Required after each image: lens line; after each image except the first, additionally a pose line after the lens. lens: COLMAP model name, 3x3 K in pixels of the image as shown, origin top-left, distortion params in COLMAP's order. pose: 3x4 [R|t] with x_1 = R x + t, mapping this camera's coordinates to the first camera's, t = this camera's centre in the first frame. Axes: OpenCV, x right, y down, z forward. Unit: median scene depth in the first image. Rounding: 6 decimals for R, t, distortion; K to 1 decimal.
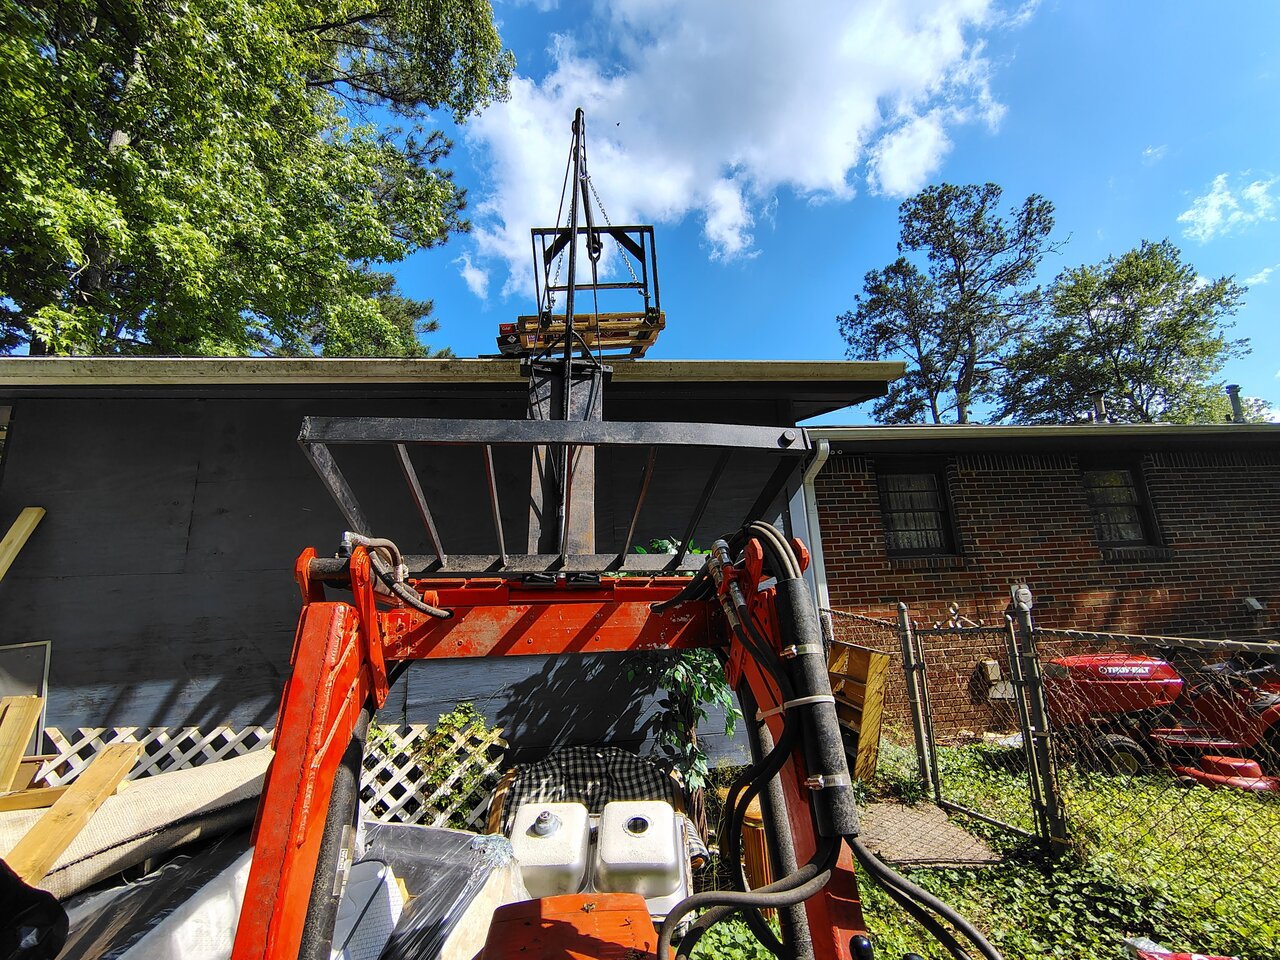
lens RADIAL K [[595.6, 0, 644.4], [0, 595.6, 478.6], [0, 0, 1]] dist [-0.003621, 0.000370]
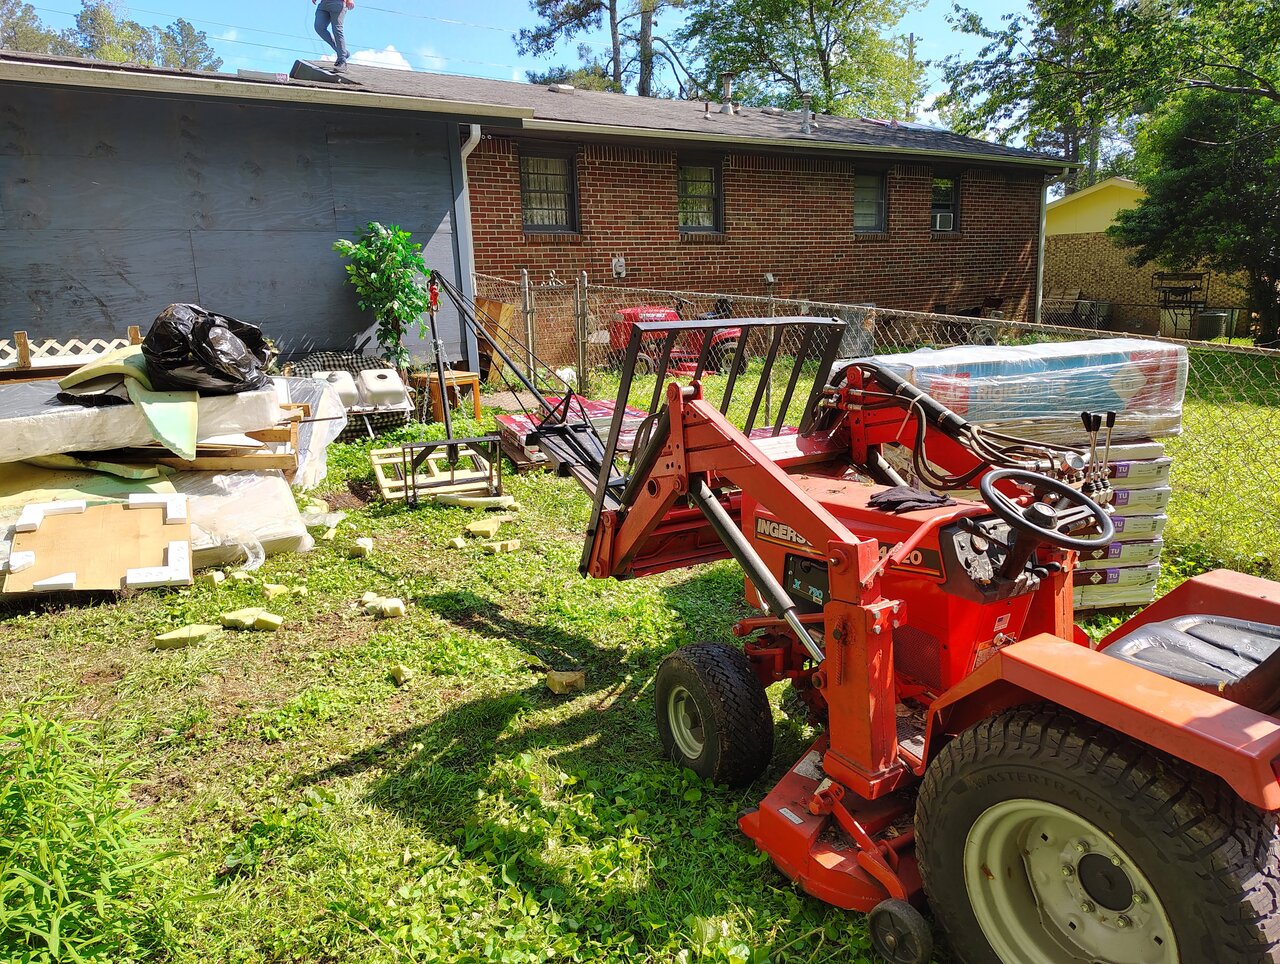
lens RADIAL K [[899.4, 0, 641.0], [0, 899.4, 481.3], [0, 0, 1]] dist [0.023488, -0.009590]
pose [[0.883306, -0.080367, 0.461857, -0.258543], [-0.123446, 0.910550, 0.394537, -0.153807], [-0.452252, -0.405511, 0.794373, -0.746692]]
